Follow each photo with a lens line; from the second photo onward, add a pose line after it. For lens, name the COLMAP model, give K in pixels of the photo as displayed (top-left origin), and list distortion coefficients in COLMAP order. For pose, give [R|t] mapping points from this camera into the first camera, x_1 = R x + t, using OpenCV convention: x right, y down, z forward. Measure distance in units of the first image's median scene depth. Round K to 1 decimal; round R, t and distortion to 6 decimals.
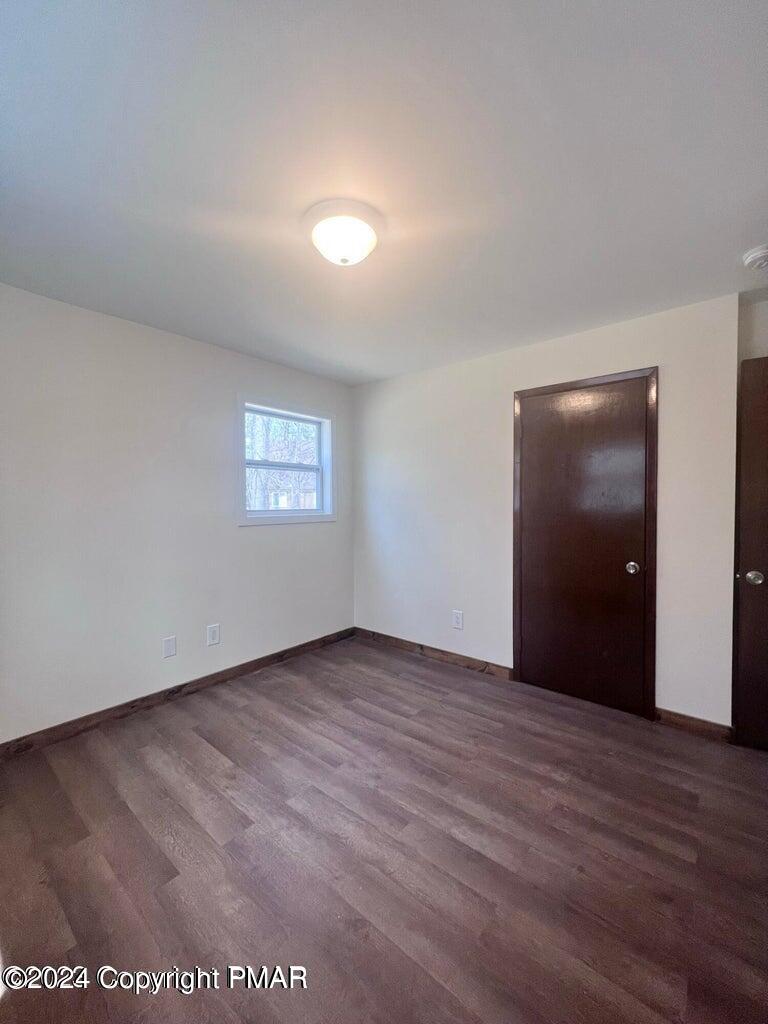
lens RADIAL K [[409.6, 0, 387.6], [0, 409.6, 512.9], [0, 0, 1]] dist [-0.005982, 0.000507]
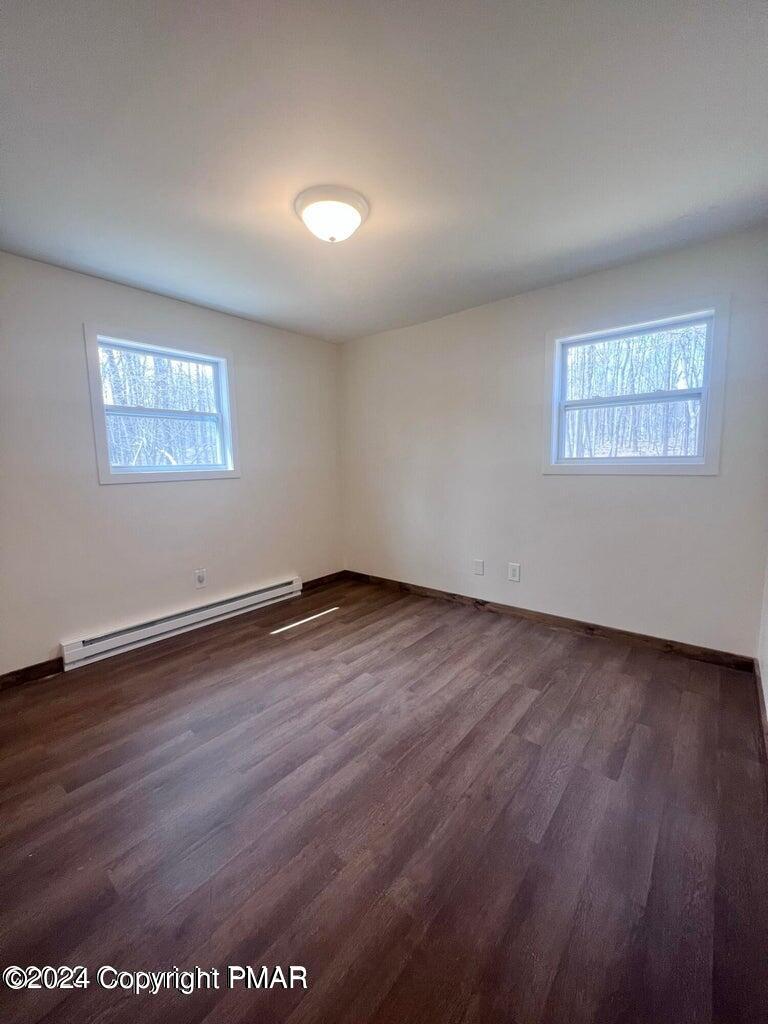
lens RADIAL K [[409.6, 0, 385.1], [0, 409.6, 510.2], [0, 0, 1]] dist [-0.005982, 0.000507]
pose [[0.005309, 0.125020, -0.992140, 0.798095], [-0.003250, 0.992151, 0.125004, -0.005710], [0.999981, 0.002561, 0.005674, 0.801535]]
